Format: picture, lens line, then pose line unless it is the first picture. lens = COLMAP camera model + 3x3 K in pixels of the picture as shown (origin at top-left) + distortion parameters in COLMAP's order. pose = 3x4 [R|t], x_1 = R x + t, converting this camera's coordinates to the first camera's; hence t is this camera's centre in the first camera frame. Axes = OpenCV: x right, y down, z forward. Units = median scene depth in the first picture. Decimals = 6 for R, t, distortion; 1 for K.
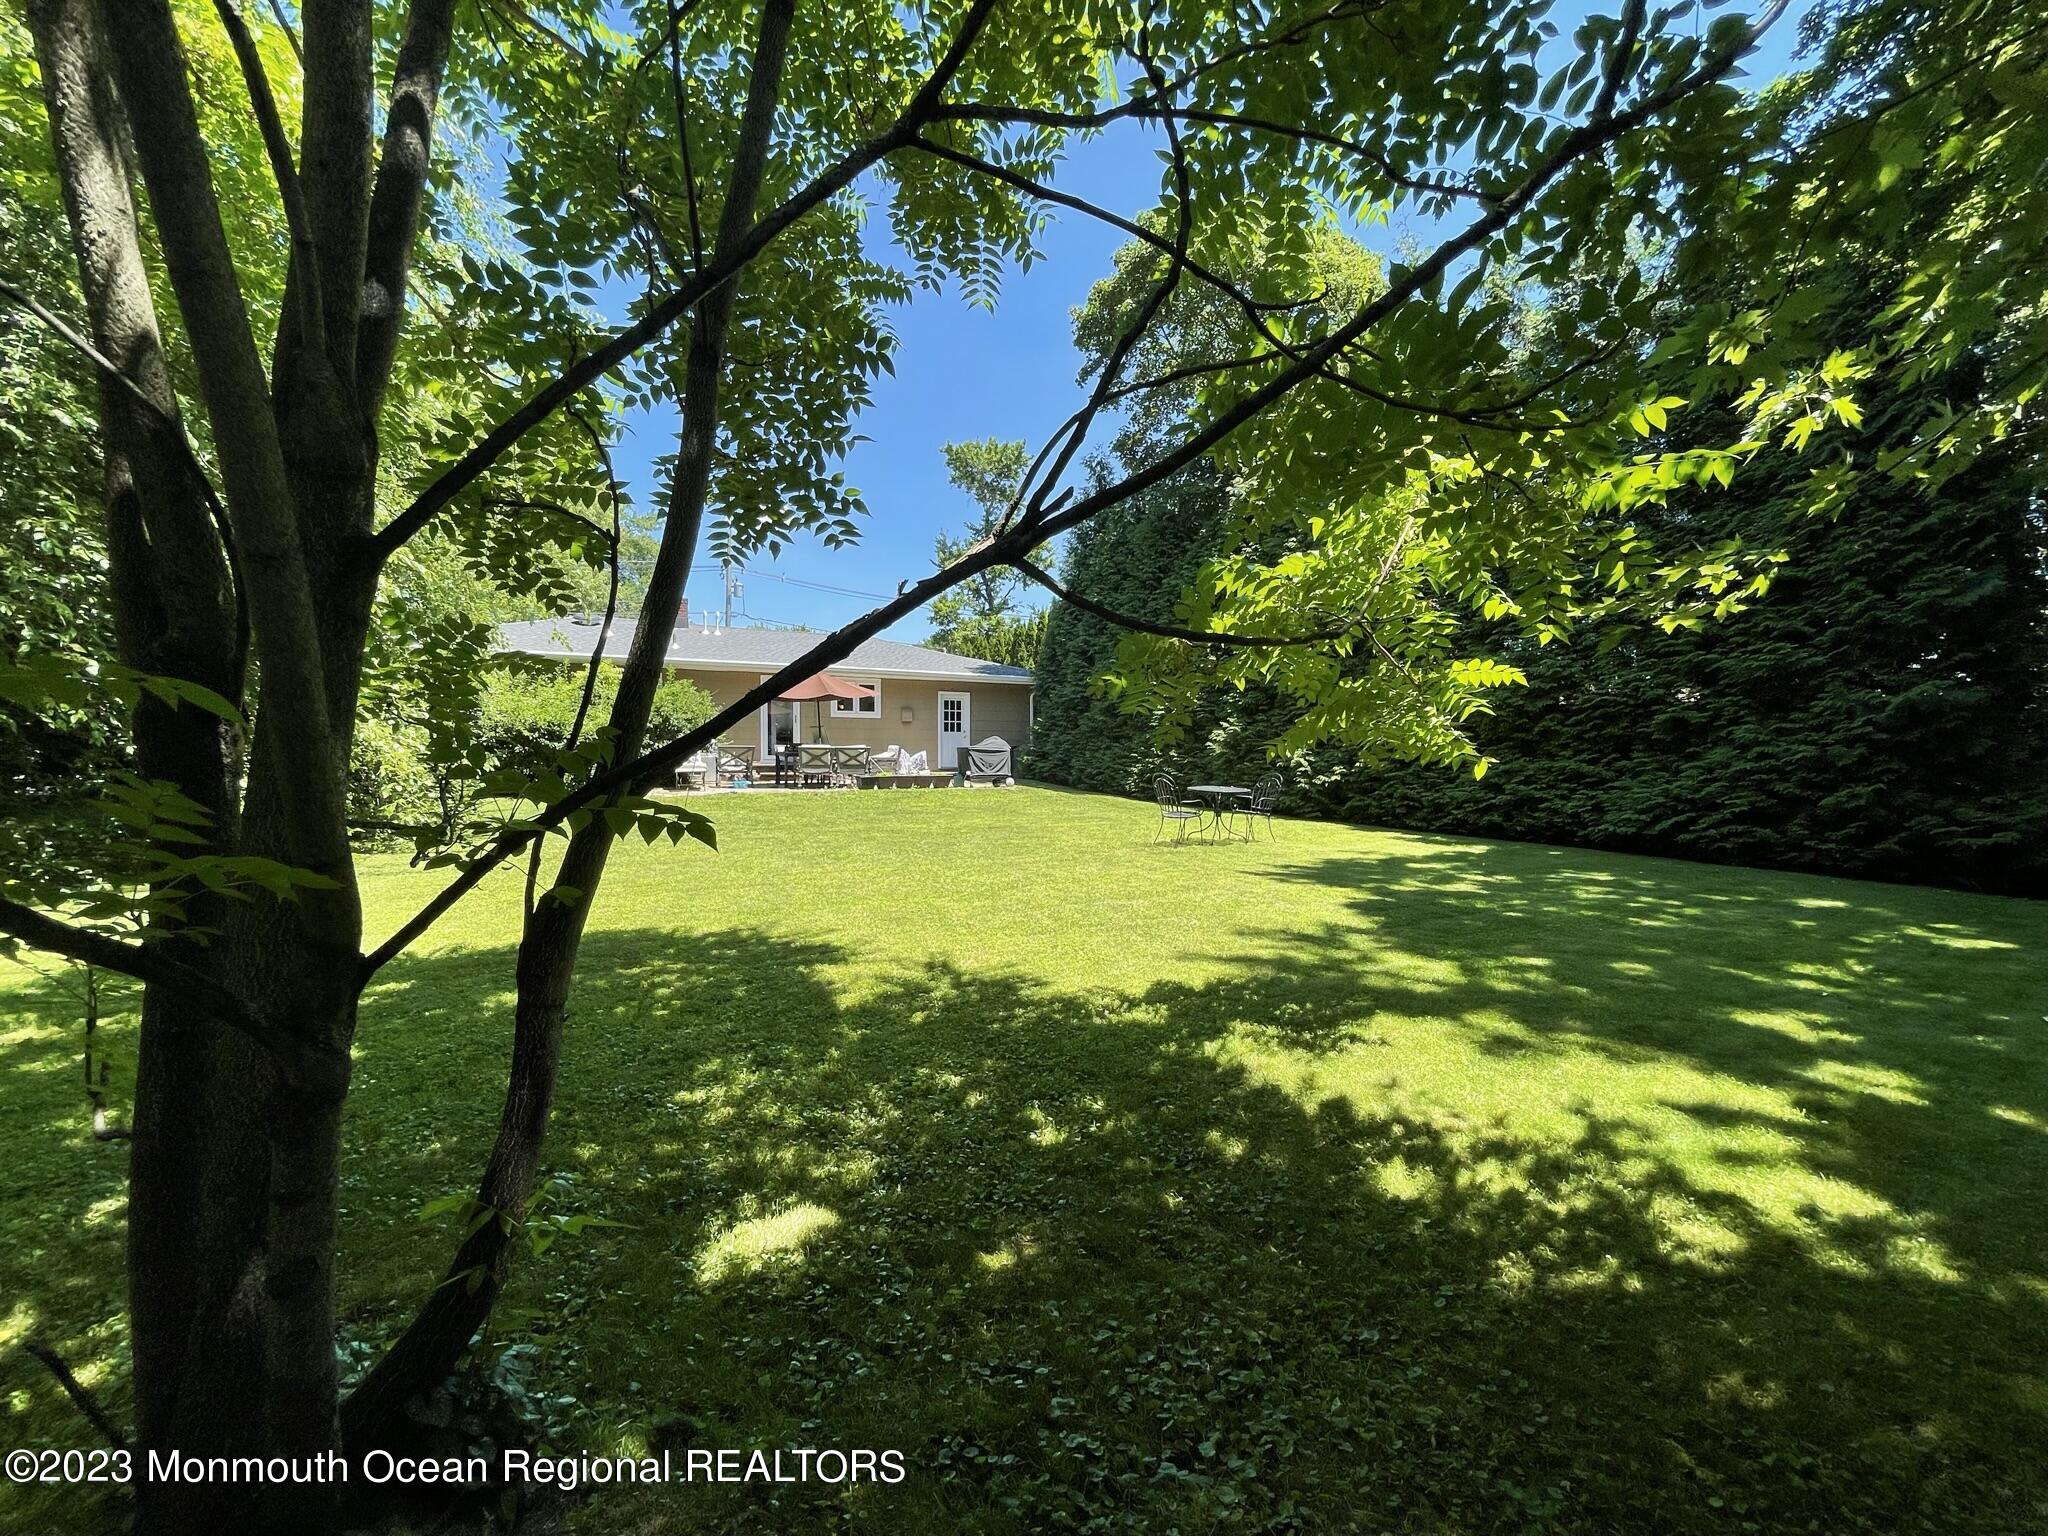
lens RADIAL K [[823.2, 0, 1020.8], [0, 823.2, 771.6], [0, 0, 1]] dist [0.003571, -0.003834]
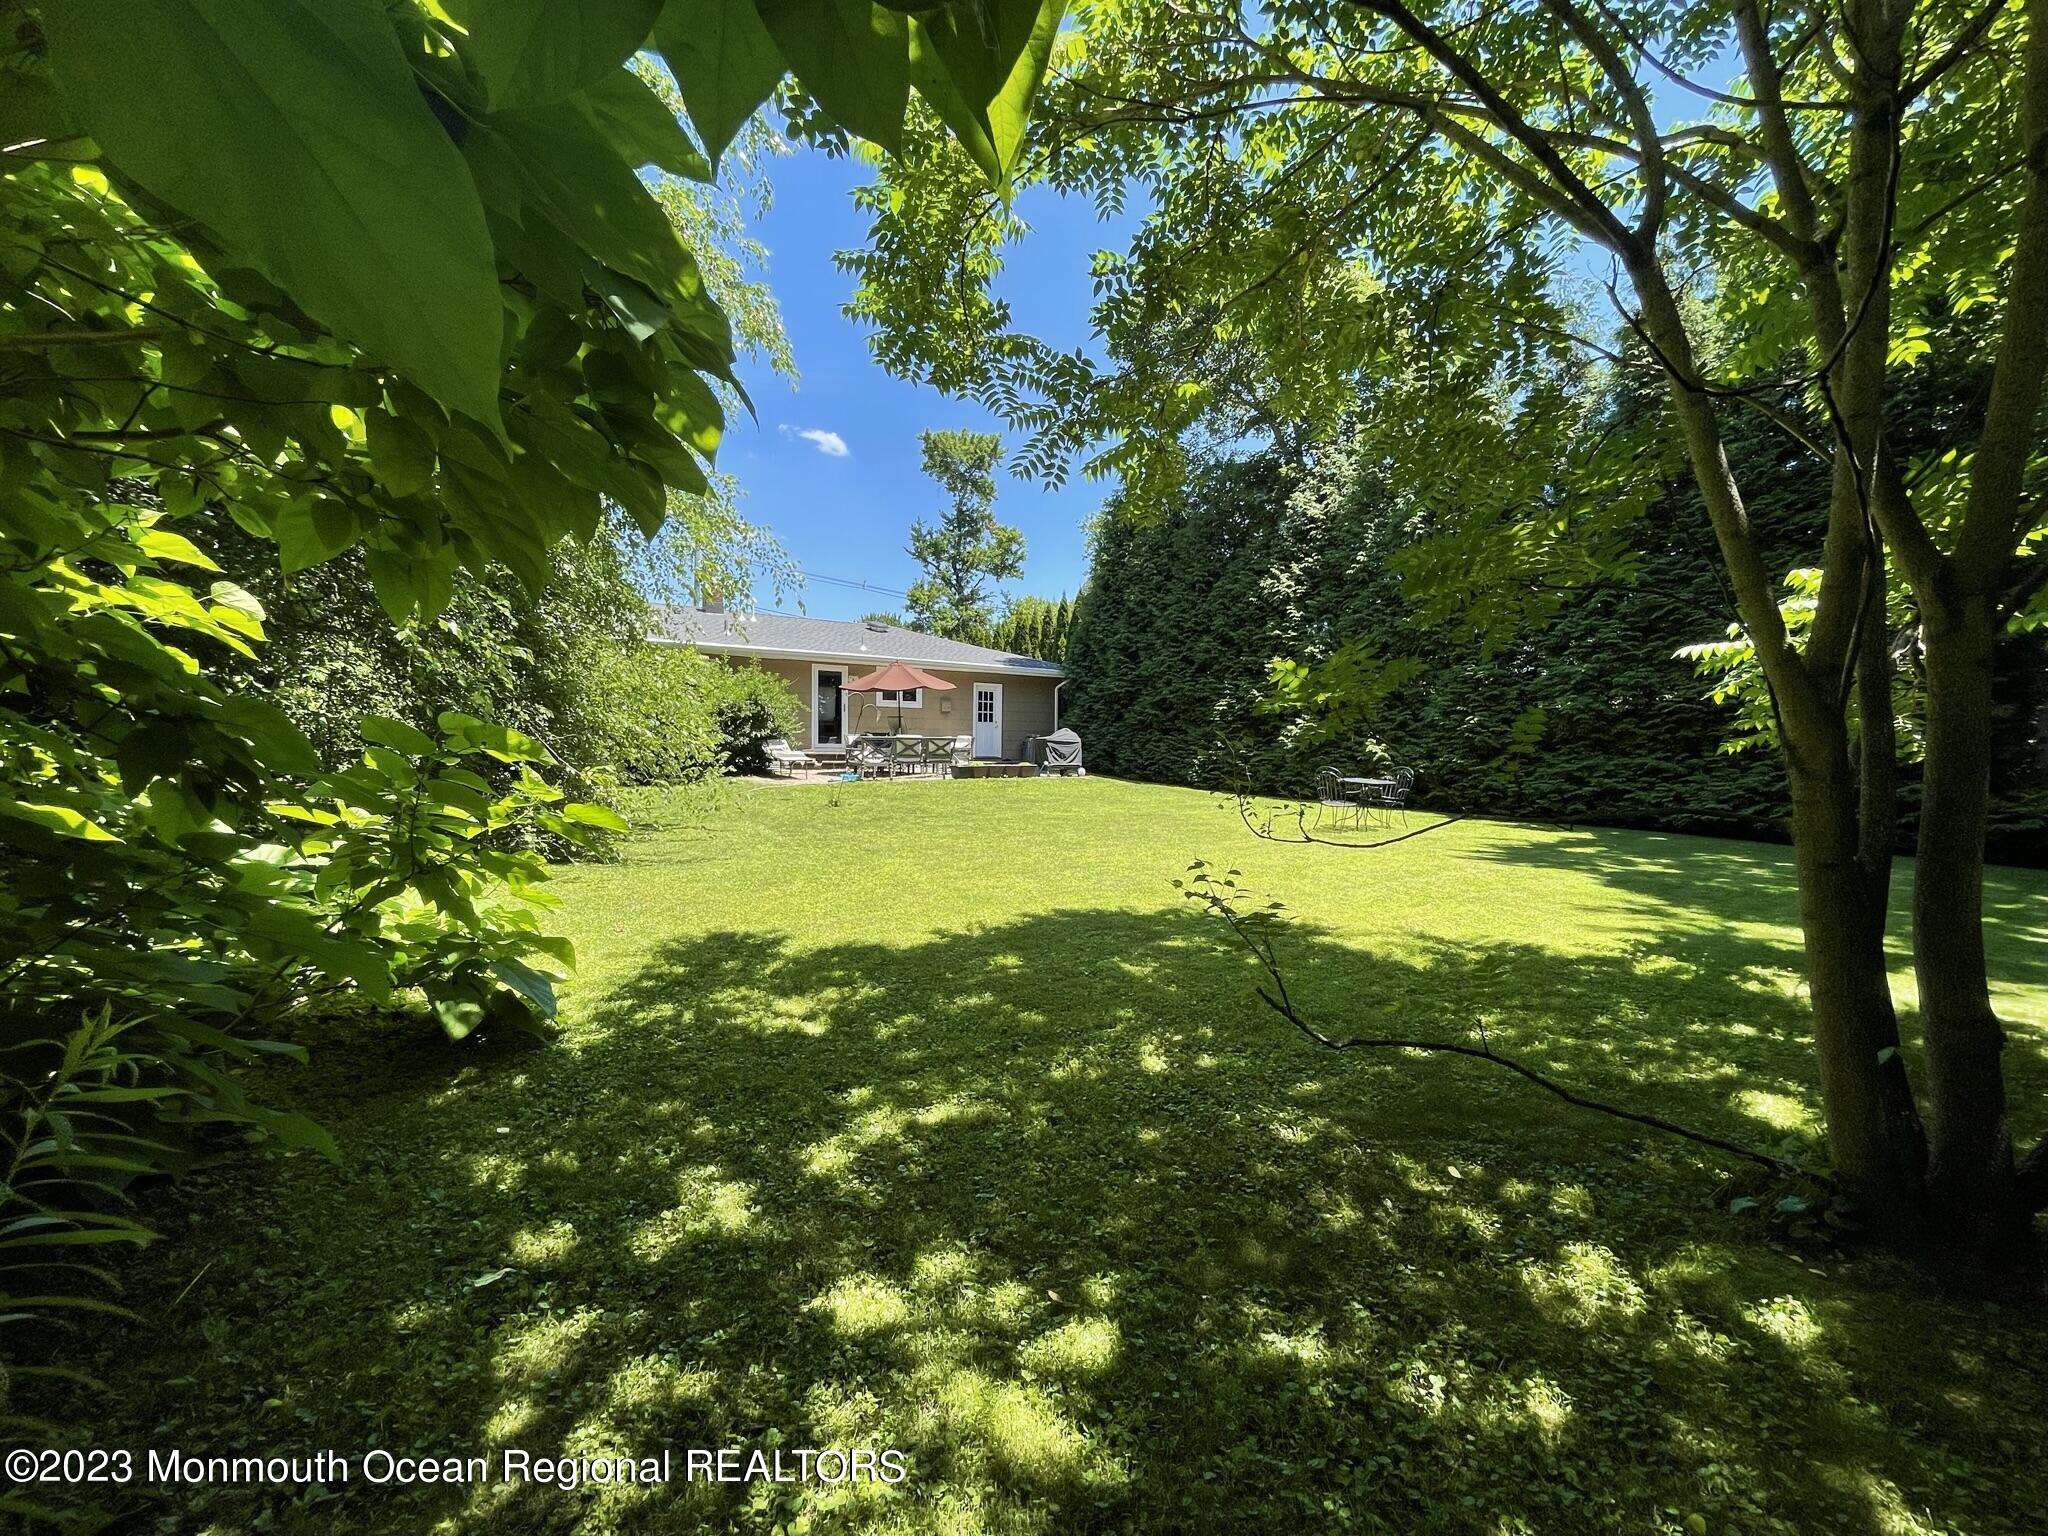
lens RADIAL K [[823.2, 0, 1020.8], [0, 823.2, 771.6], [0, 0, 1]] dist [0.003571, -0.003834]
pose [[0.993194, 0.005938, 0.116317, -0.172014], [-0.007691, 0.999863, 0.014632, -0.002105], [-0.116214, -0.015427, 0.993104, -0.030191]]
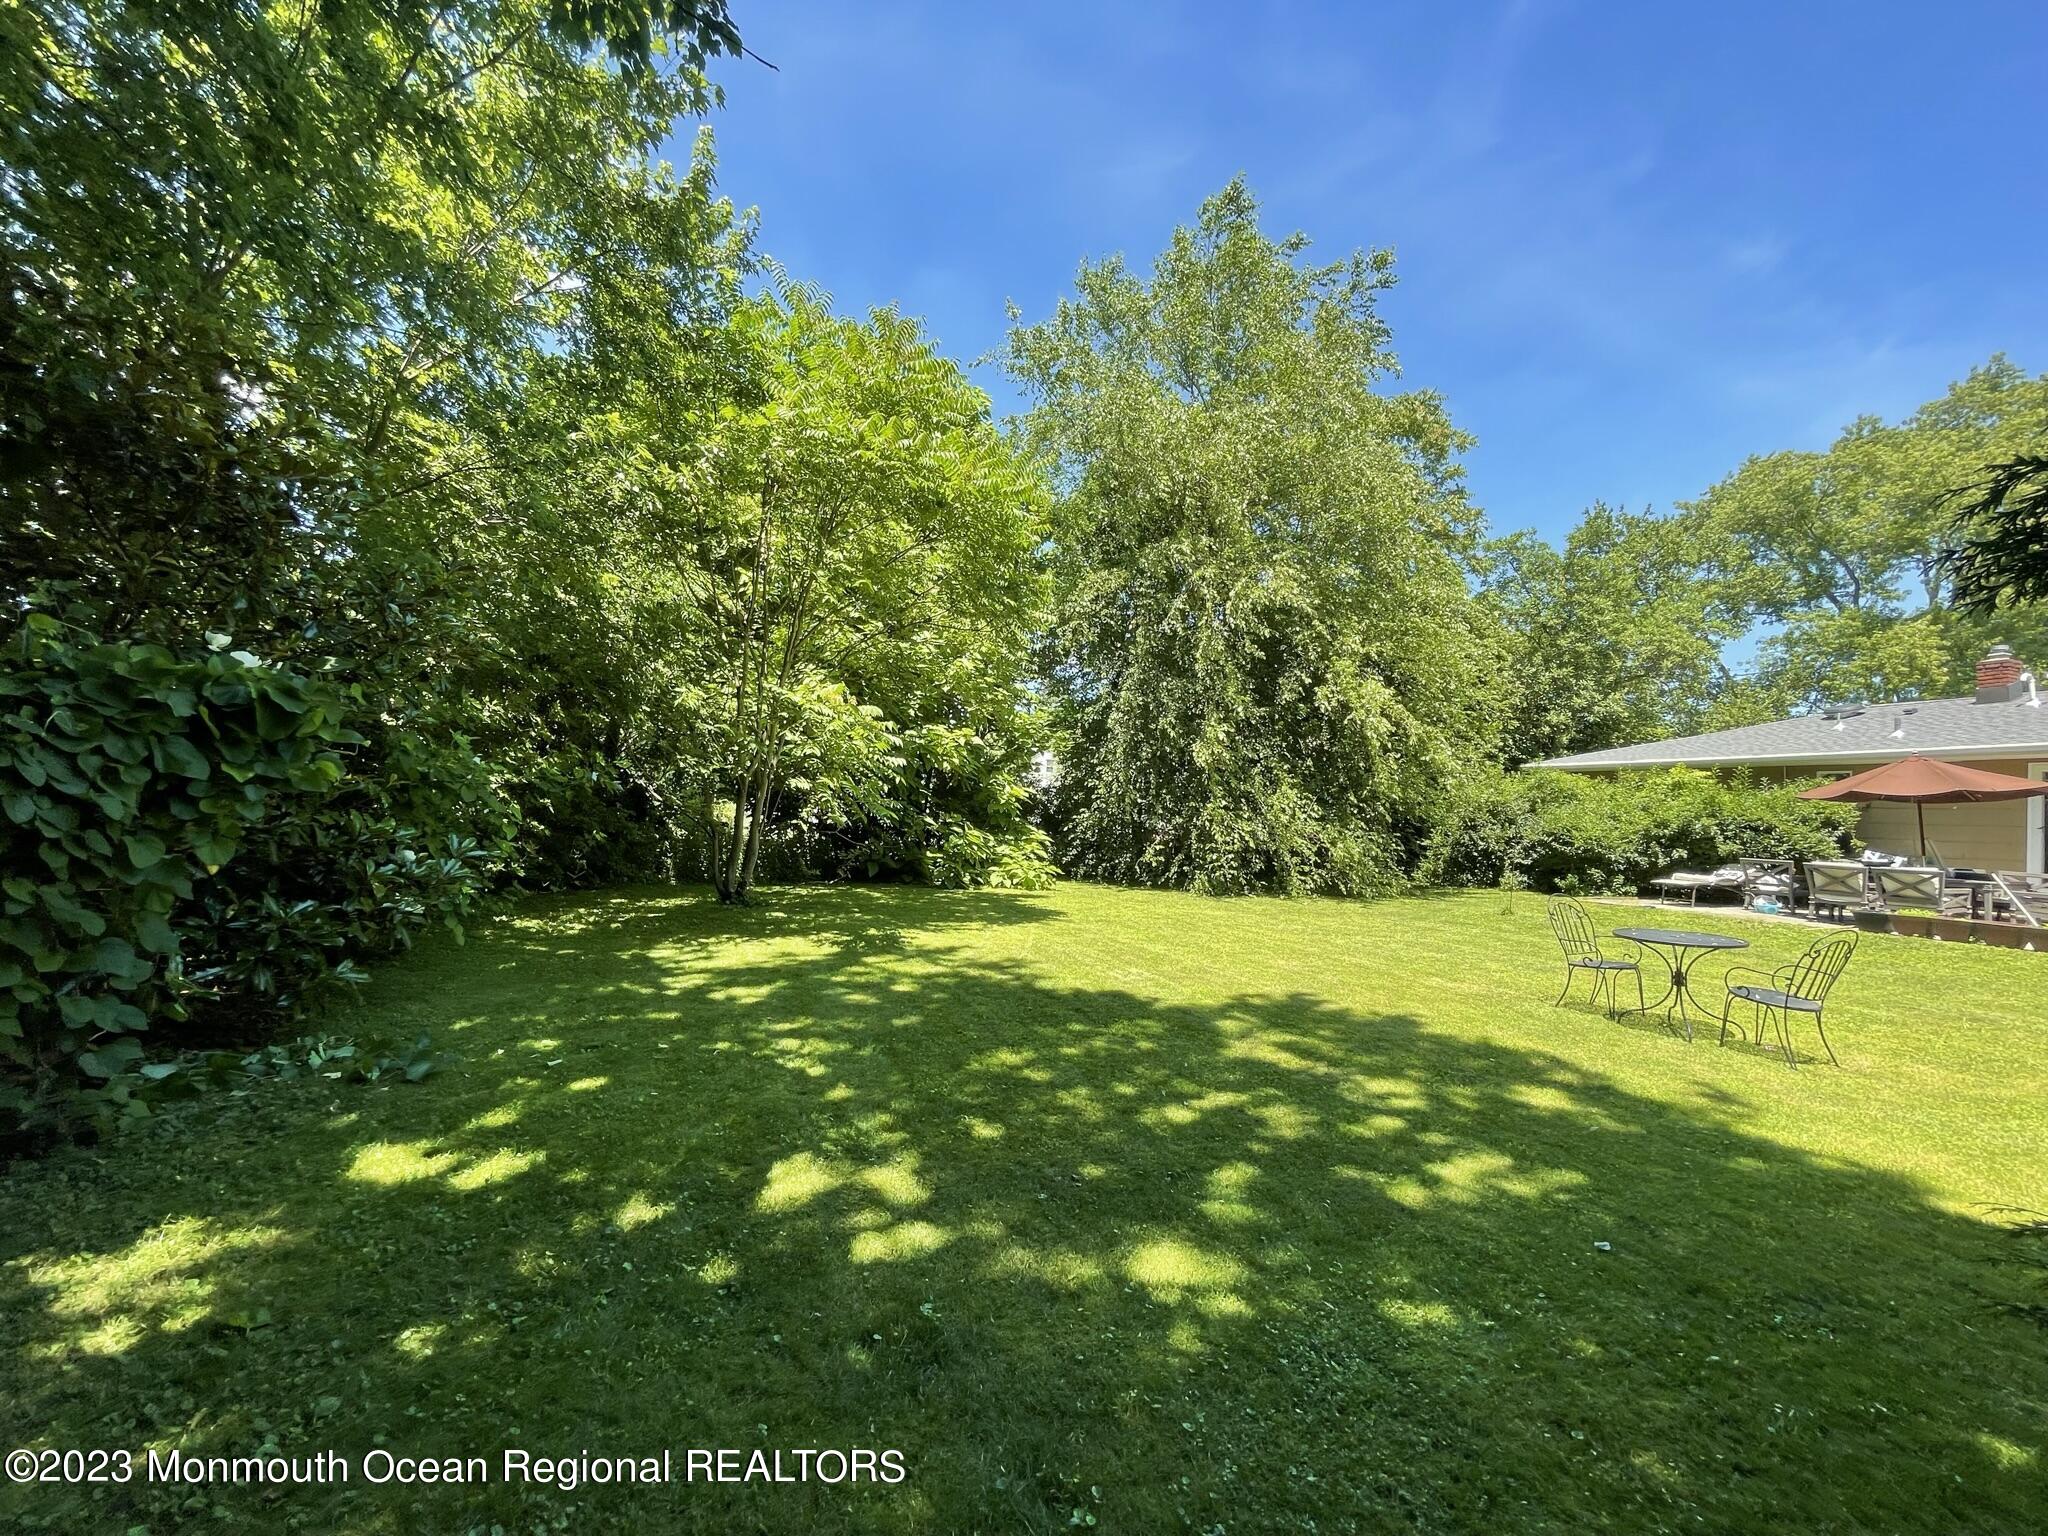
lens RADIAL K [[823.2, 0, 1020.8], [0, 823.2, 771.6], [0, 0, 1]] dist [0.003571, -0.003834]
pose [[-0.151670, -0.064742, -0.986309, 0.429048], [-0.076991, 0.995595, -0.053512, -0.013659], [0.985428, 0.067820, -0.155986, 0.302478]]
